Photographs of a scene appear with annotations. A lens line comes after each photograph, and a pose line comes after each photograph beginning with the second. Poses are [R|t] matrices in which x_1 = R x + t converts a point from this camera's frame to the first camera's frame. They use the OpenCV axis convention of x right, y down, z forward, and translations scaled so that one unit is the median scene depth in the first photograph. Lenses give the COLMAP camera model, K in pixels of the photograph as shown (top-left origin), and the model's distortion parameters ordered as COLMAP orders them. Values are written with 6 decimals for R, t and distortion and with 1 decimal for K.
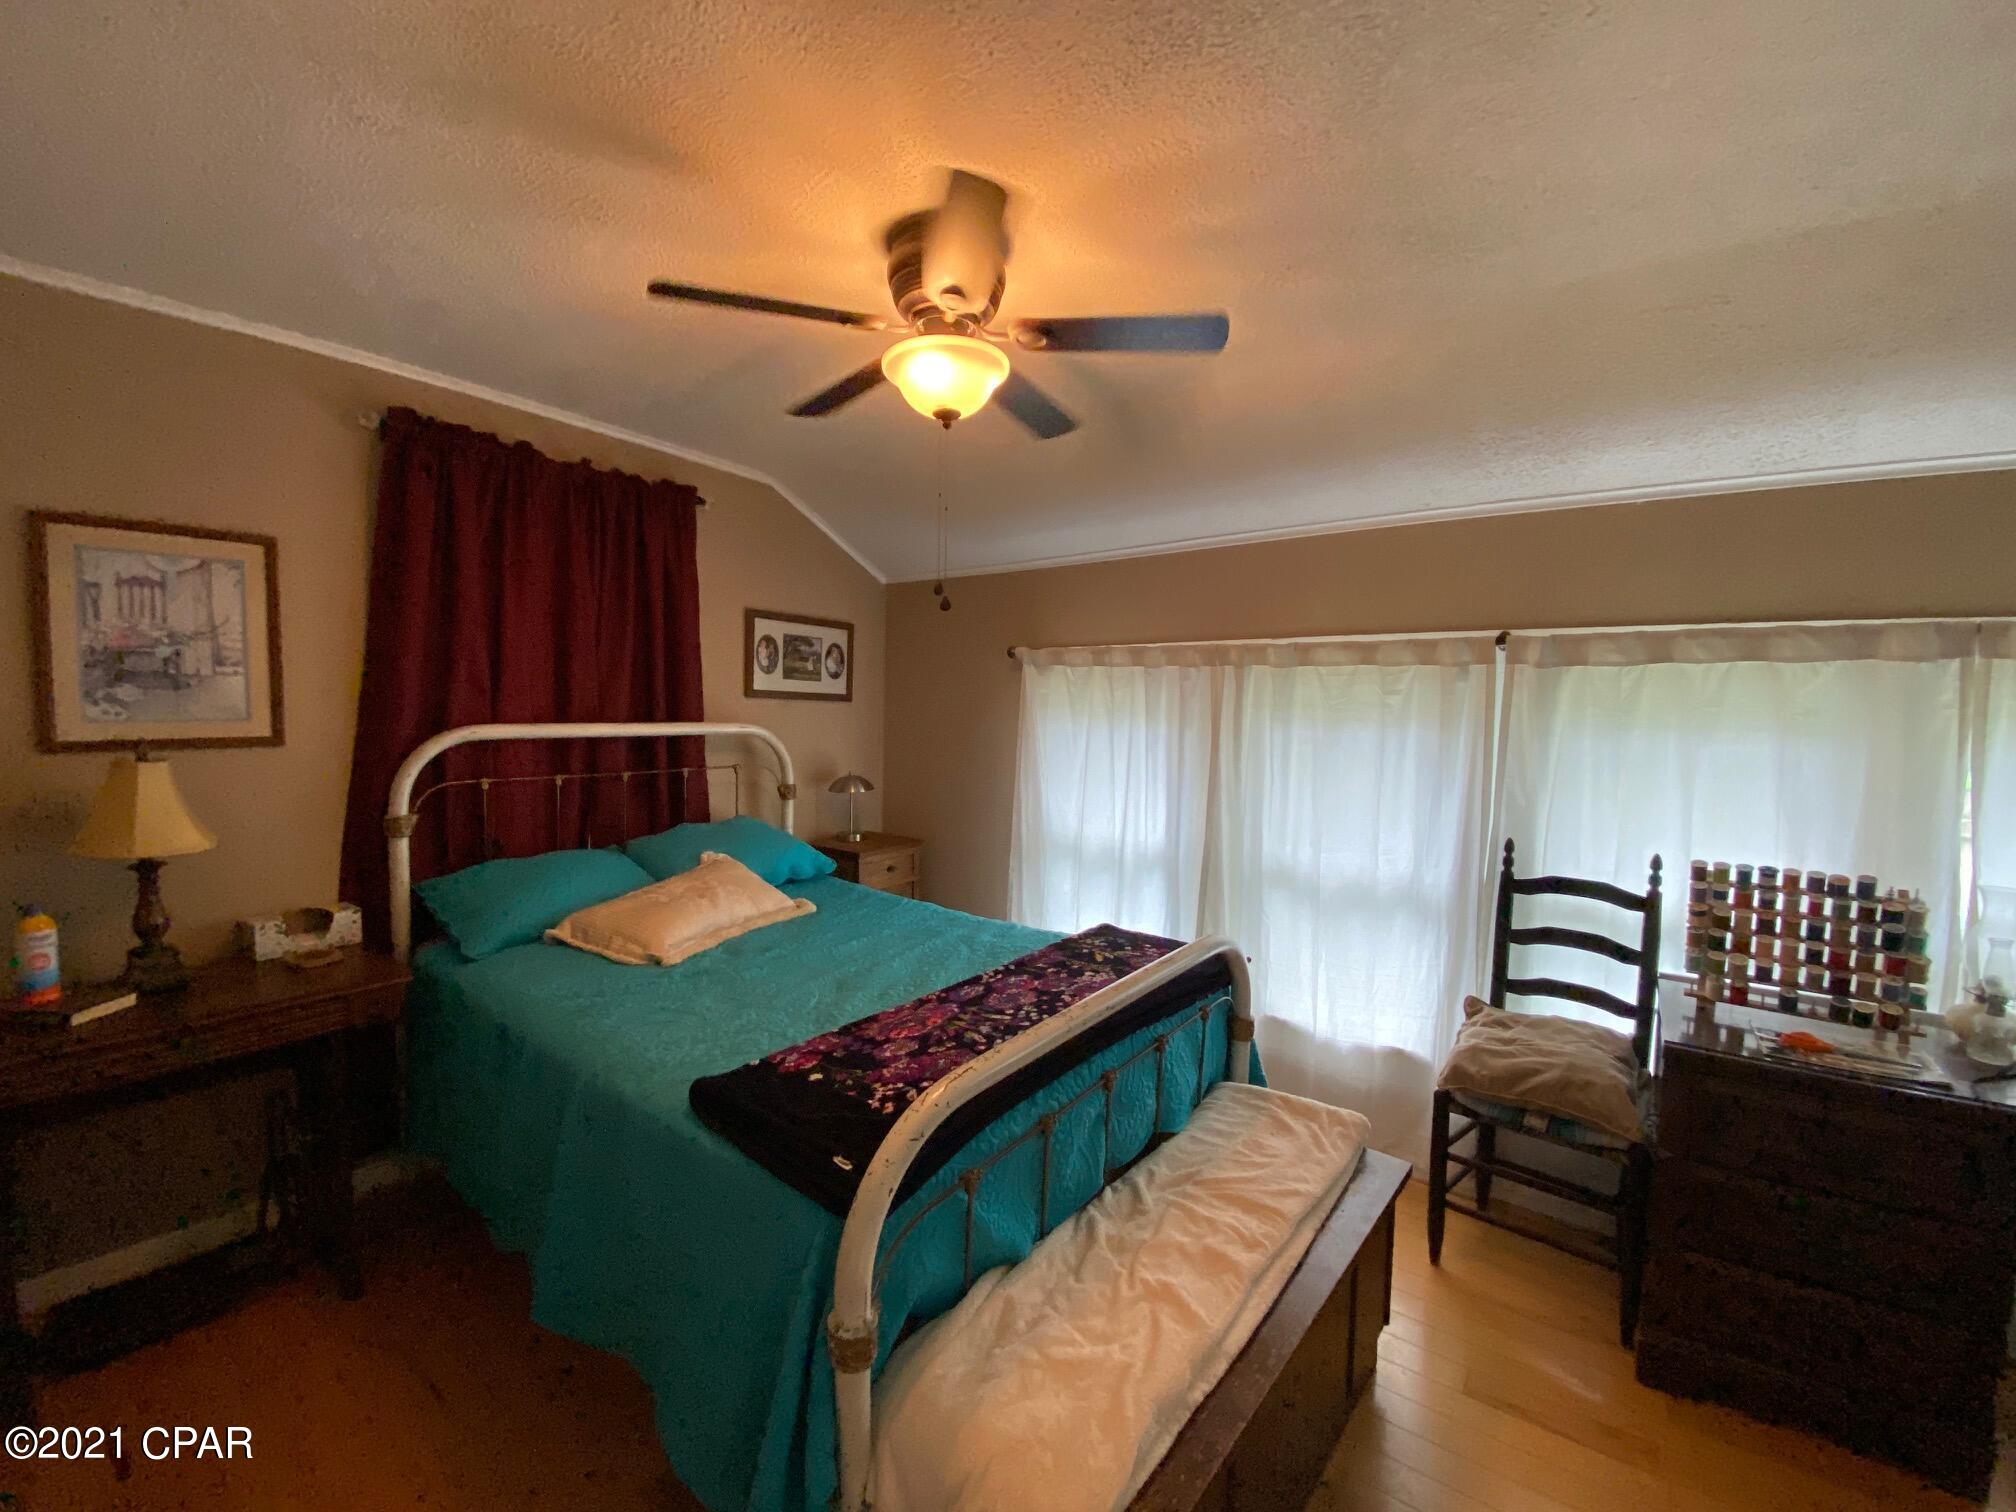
lens RADIAL K [[811.2, 0, 1008.0], [0, 811.2, 756.0], [0, 0, 1]] dist [0.030882, -0.031060]
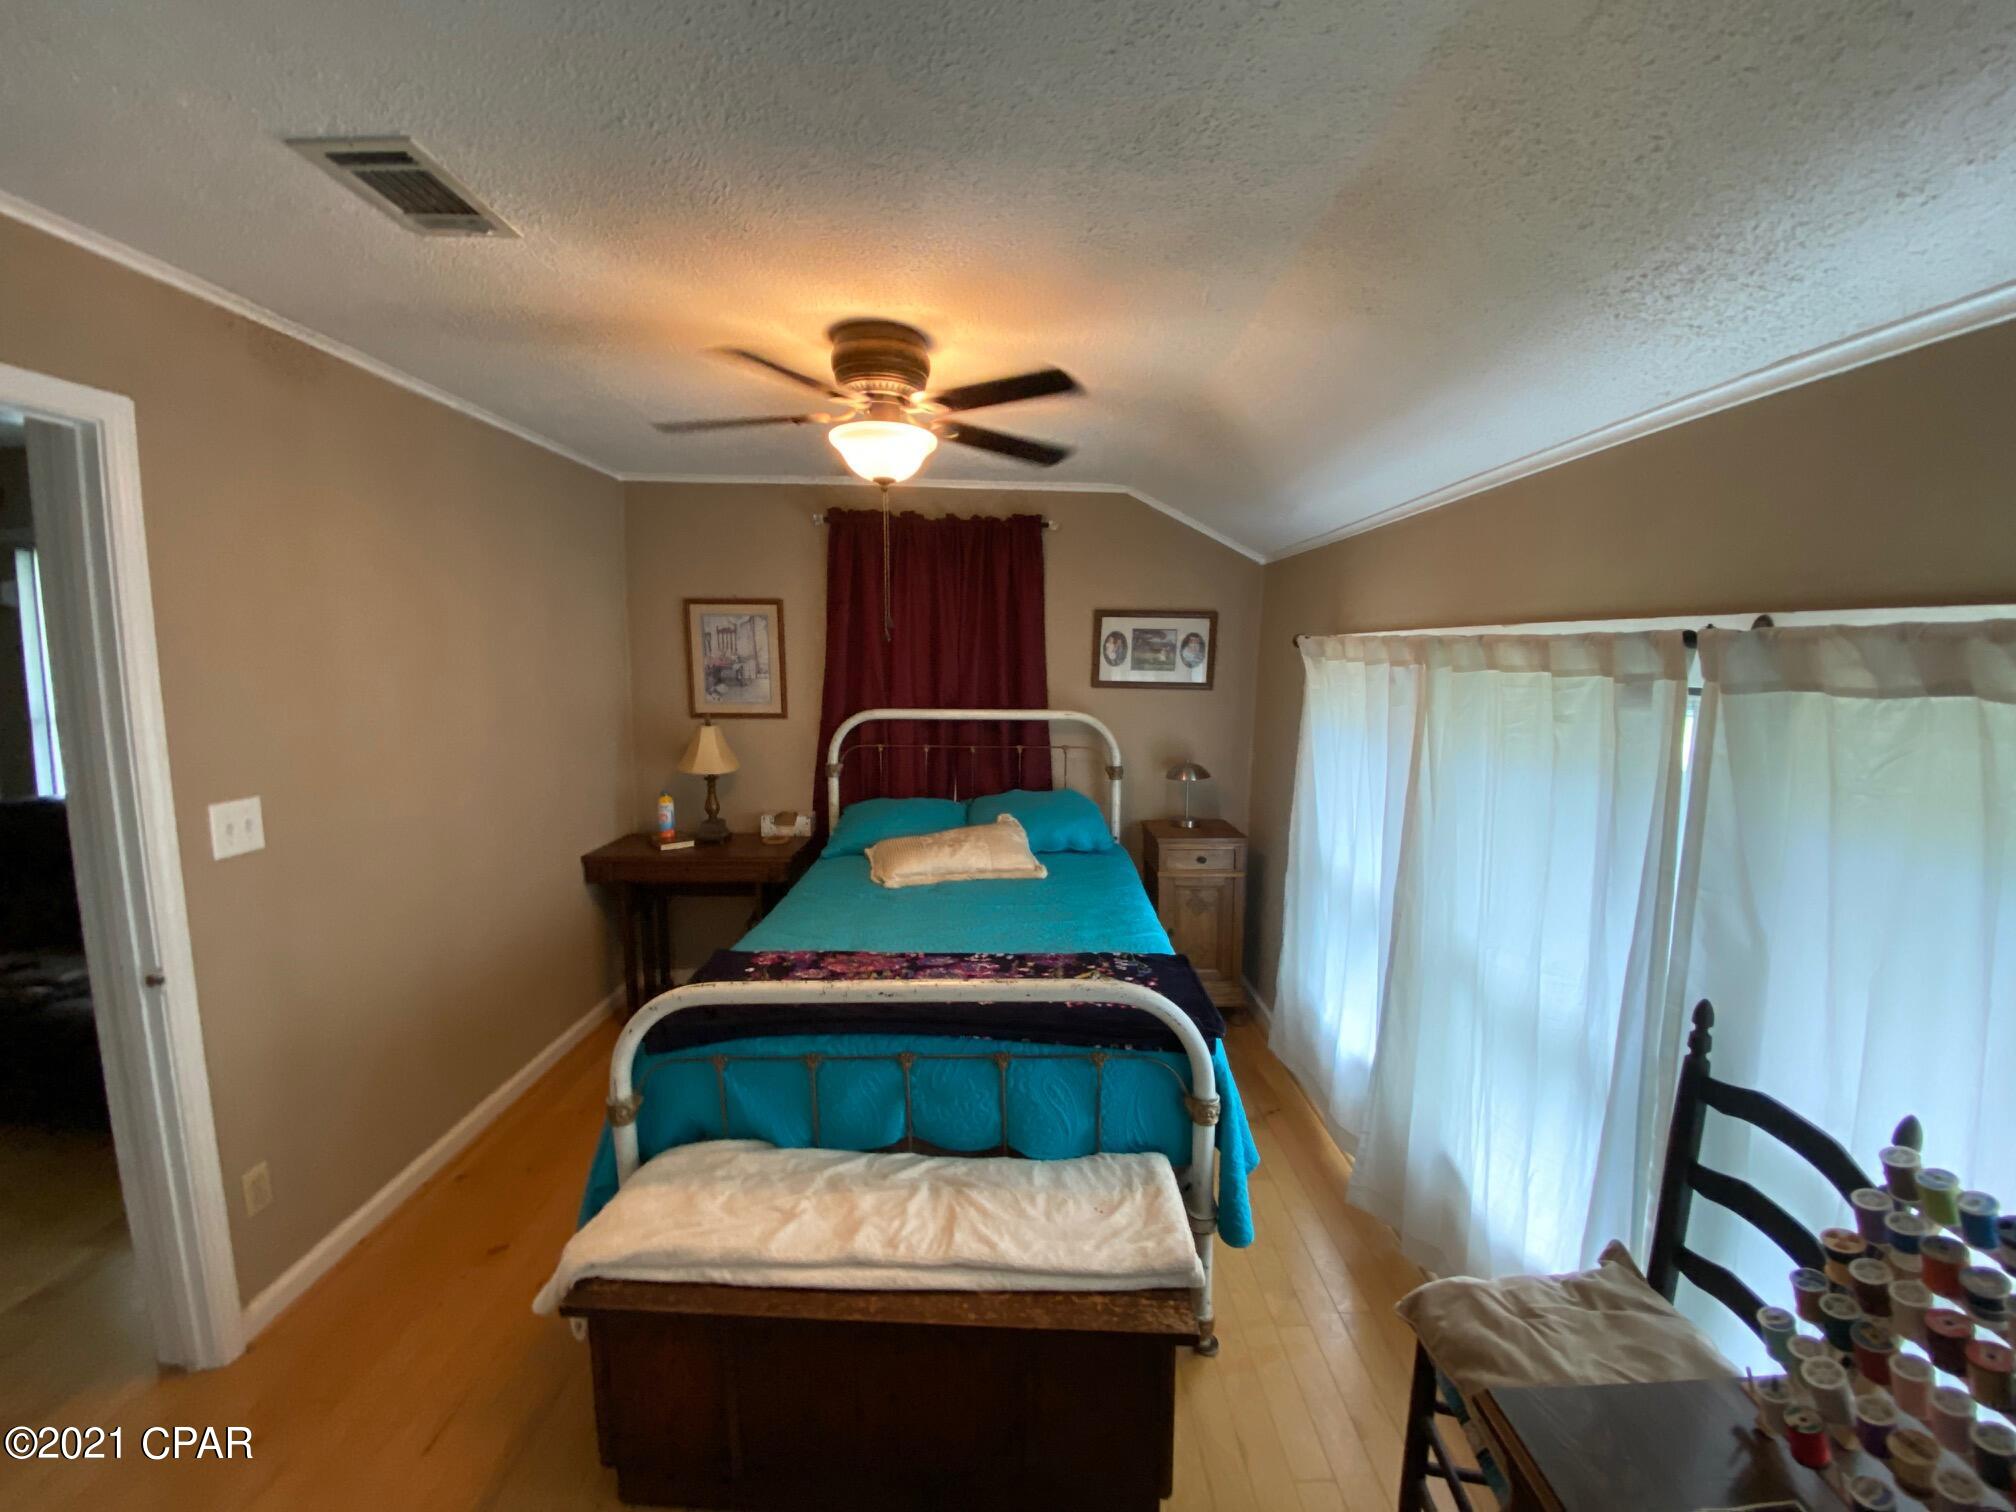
lens RADIAL K [[811.2, 0, 1008.0], [0, 811.2, 756.0], [0, 0, 1]] dist [0.030882, -0.031060]
pose [[0.600413, 0.088375, -0.794792, 0.760867], [-0.045341, 0.996038, 0.076500, -0.083032], [0.798403, -0.009895, 0.602042, 0.309360]]
